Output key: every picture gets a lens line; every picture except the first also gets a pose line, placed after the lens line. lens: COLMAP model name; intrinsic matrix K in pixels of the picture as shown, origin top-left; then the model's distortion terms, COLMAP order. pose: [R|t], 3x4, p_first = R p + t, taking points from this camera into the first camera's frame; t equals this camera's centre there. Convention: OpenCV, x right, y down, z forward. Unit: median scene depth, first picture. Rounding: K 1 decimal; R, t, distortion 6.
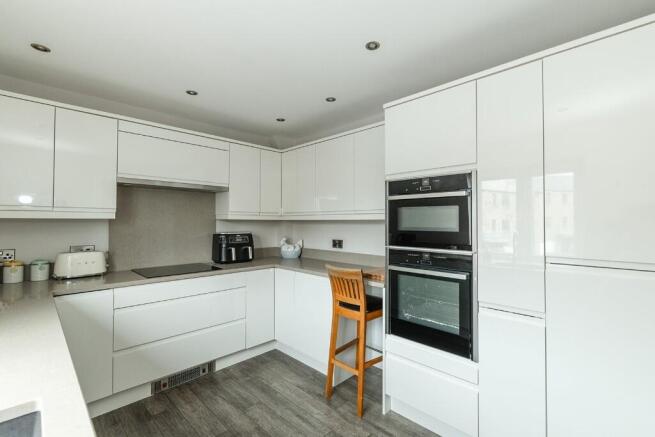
lens RADIAL K [[290.3, 0, 327.5], [0, 290.3, 218.5], [0, 0, 1]] dist [-0.000203, 0.000034]
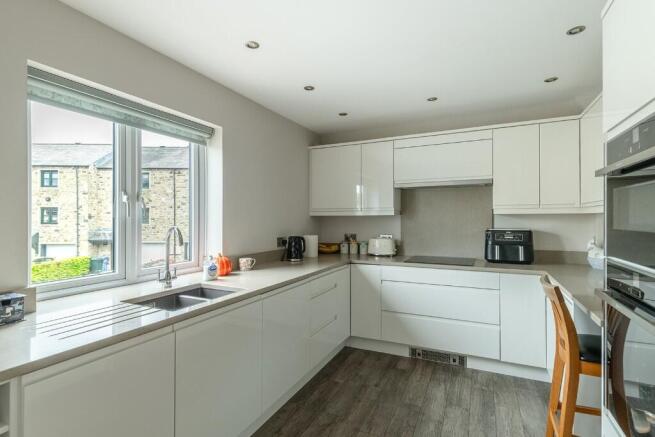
lens RADIAL K [[316.5, 0, 327.5], [0, 316.5, 218.5], [0, 0, 1]] dist [0.000098, -0.000064]
pose [[0.322221, -0.001827, -0.946663, 0.522026], [0.016313, 0.999860, 0.003623, 0.006544], [0.946524, -0.016610, 0.322206, 0.226594]]
